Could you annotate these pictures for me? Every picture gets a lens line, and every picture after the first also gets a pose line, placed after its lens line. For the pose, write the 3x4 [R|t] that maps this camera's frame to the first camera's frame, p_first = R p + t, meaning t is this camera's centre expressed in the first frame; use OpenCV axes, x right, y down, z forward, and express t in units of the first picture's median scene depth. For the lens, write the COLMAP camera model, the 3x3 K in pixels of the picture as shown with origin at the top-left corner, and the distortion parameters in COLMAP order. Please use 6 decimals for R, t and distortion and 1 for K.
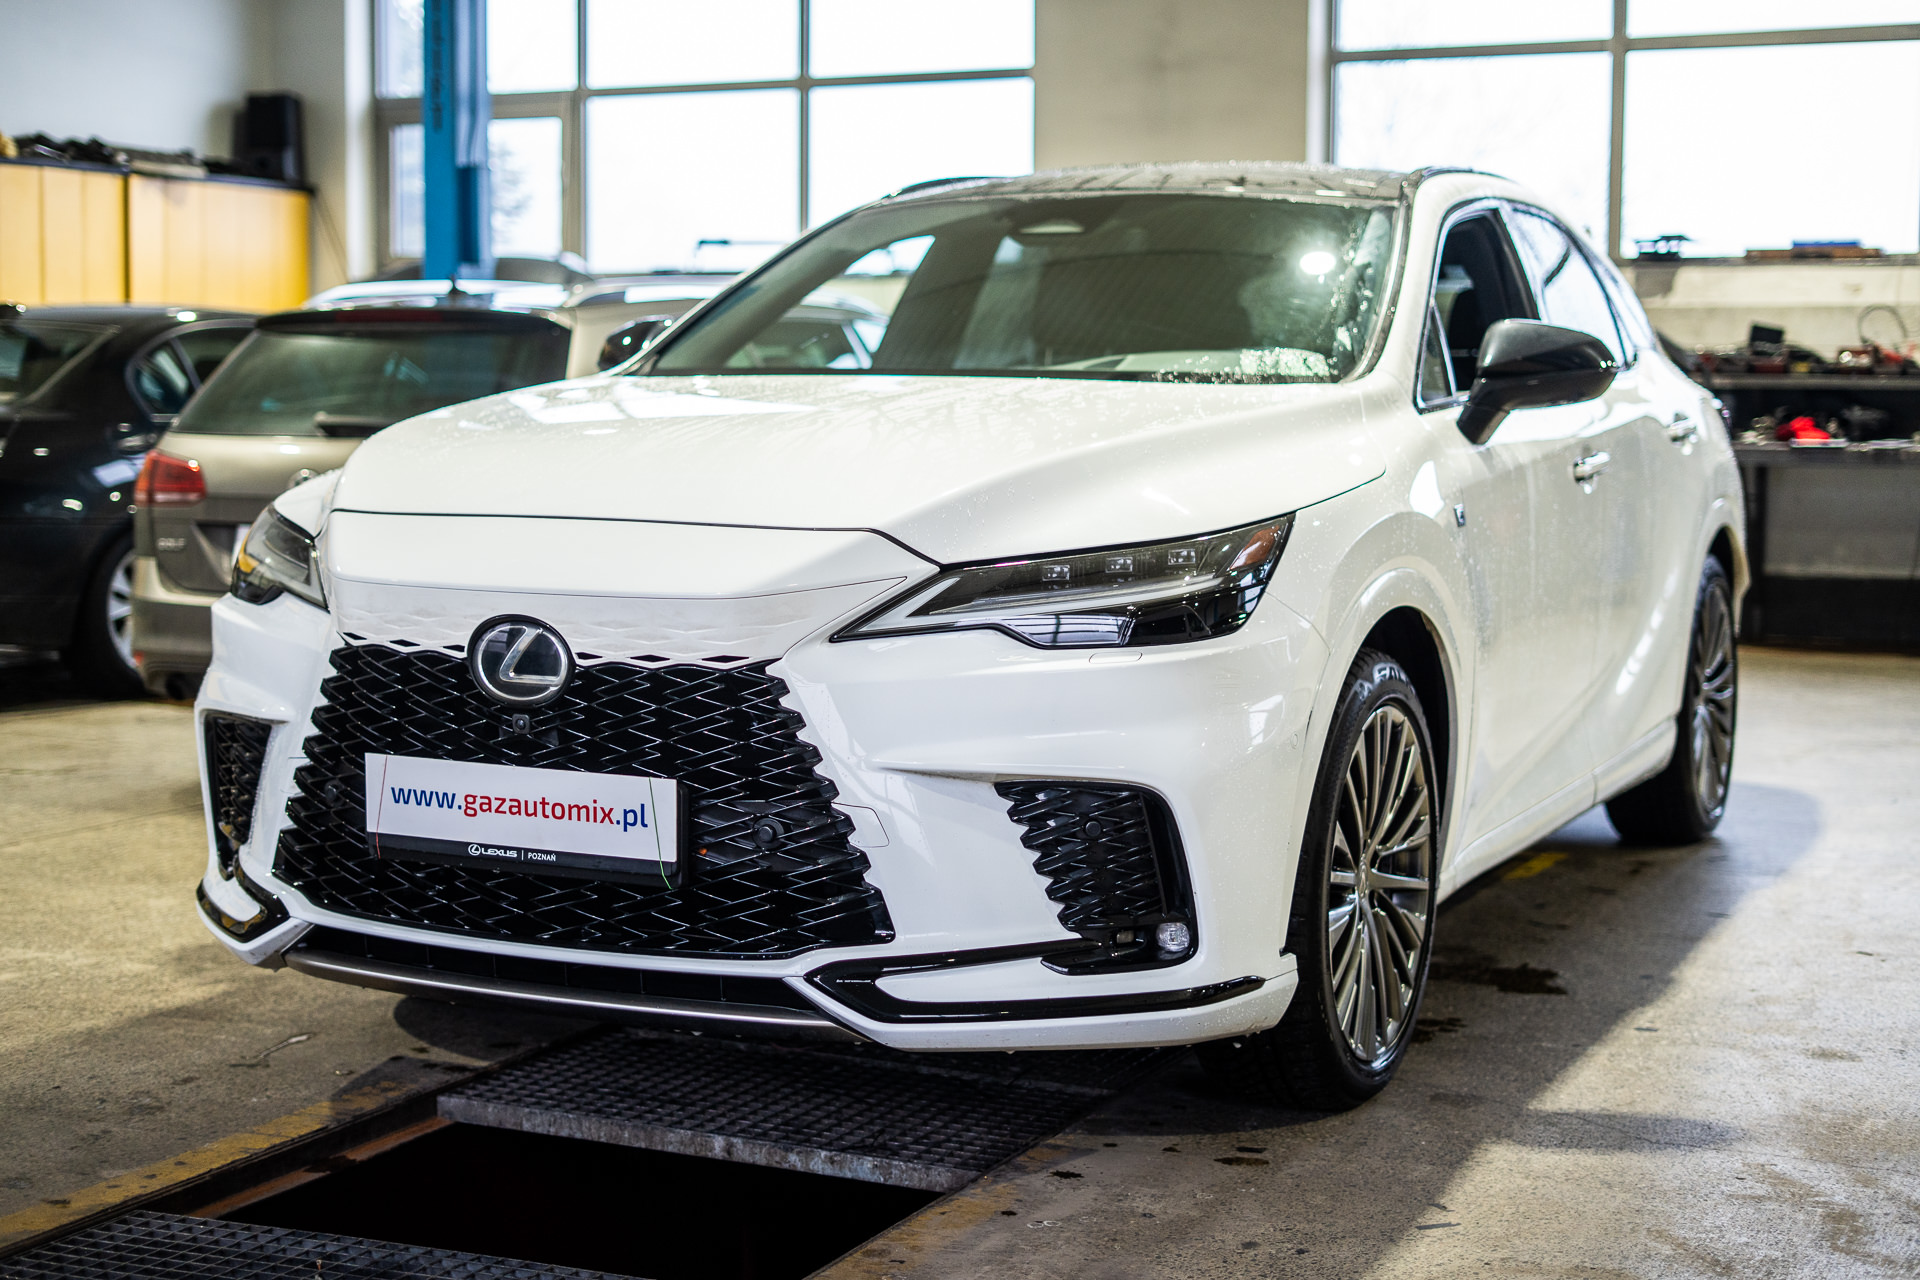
lens RADIAL K [[2869.9, 0, 958.6], [0, 2869.9, 639.9], [0, 0, 1]] dist [-0.043384, 0.000000]
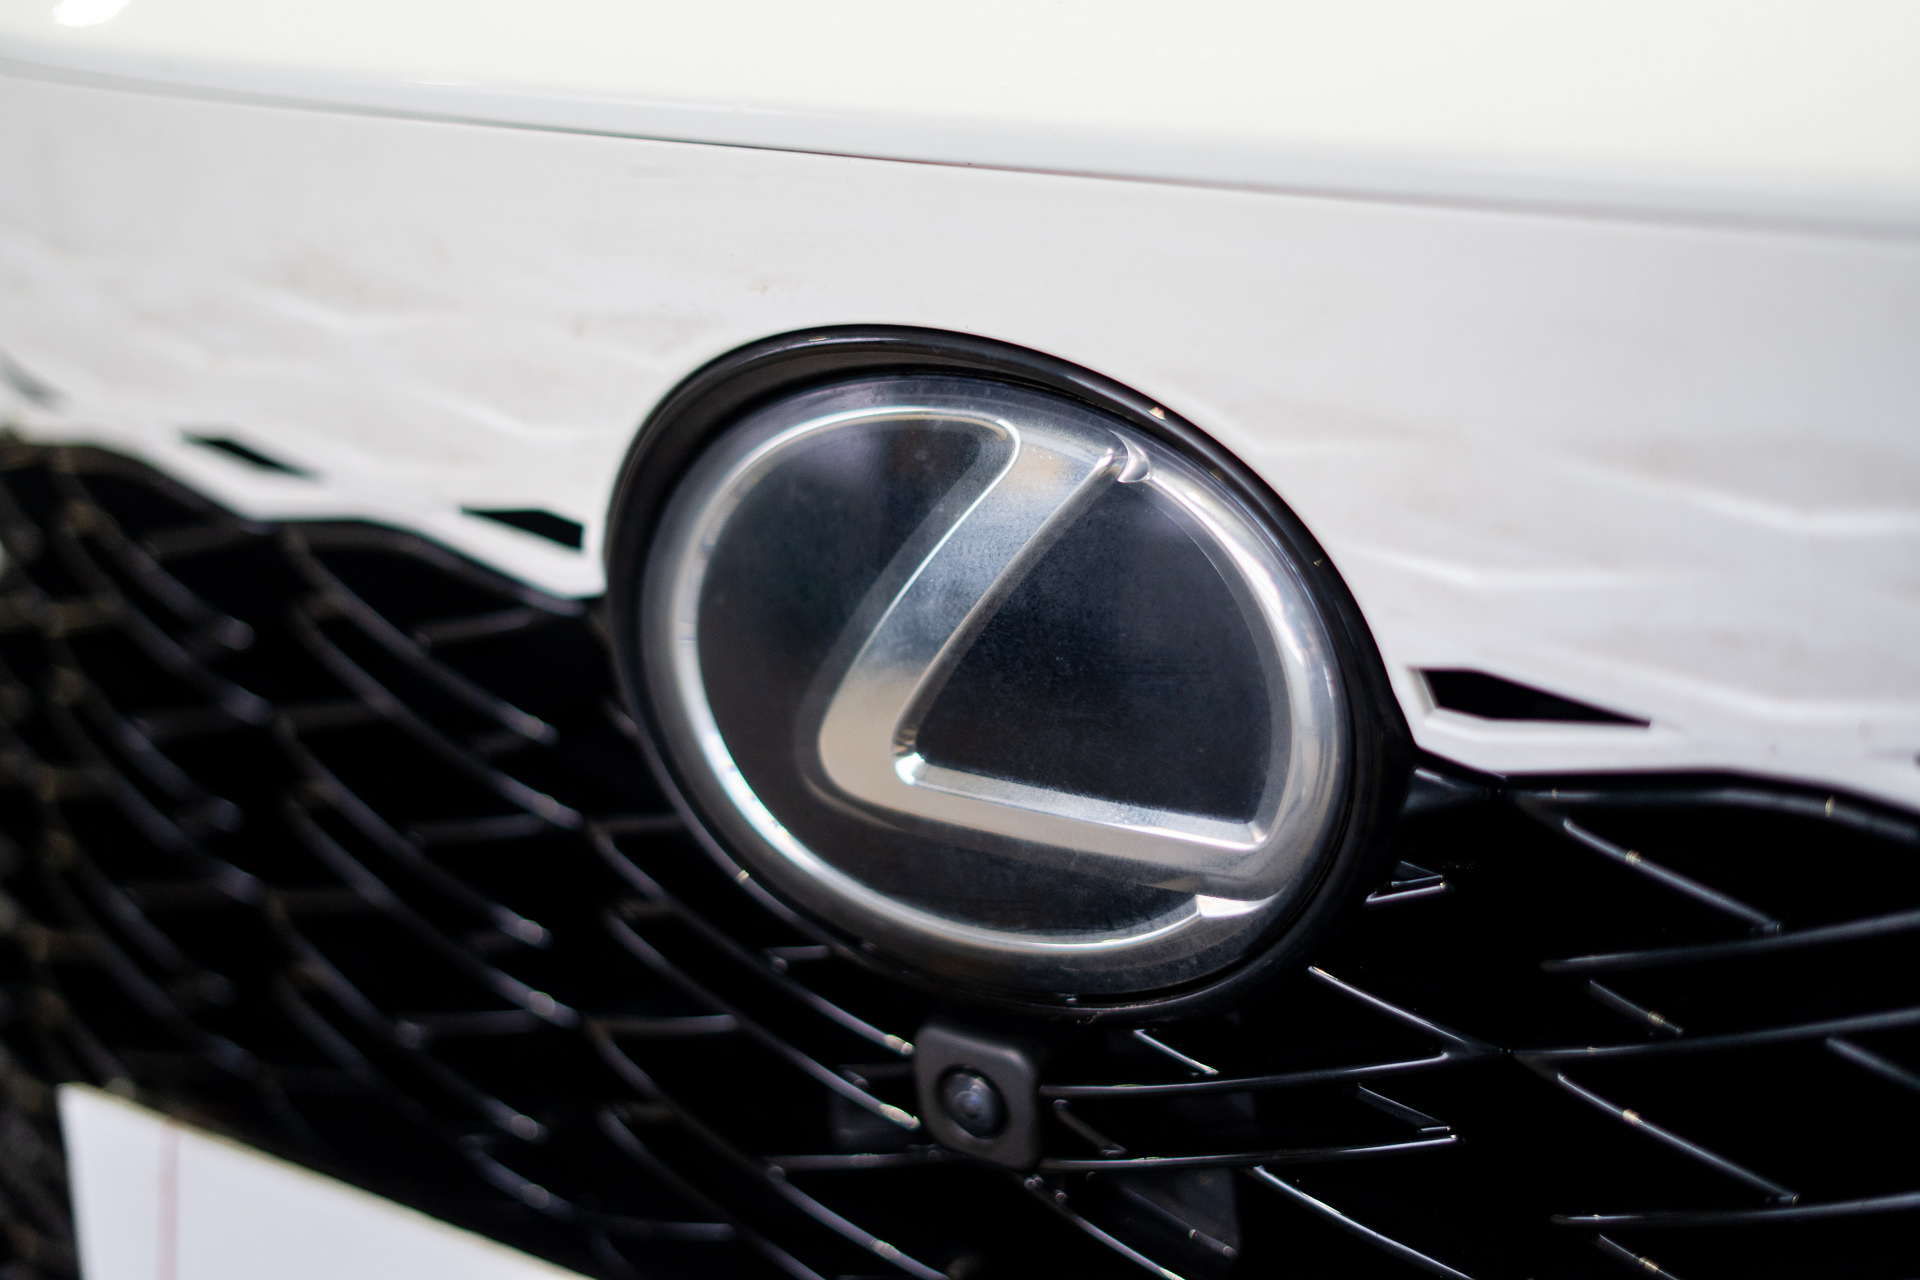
lens RADIAL K [[2869.9, 0, 961.2], [0, 2869.9, 638.1], [0, 0, 1]] dist [-0.043384, 0.000000]
pose [[0.988887, 0.028653, -0.145881, -0.133338], [0.000767, 0.980255, 0.197735, -0.020682], [0.148666, -0.195649, 0.969340, 0.867777]]
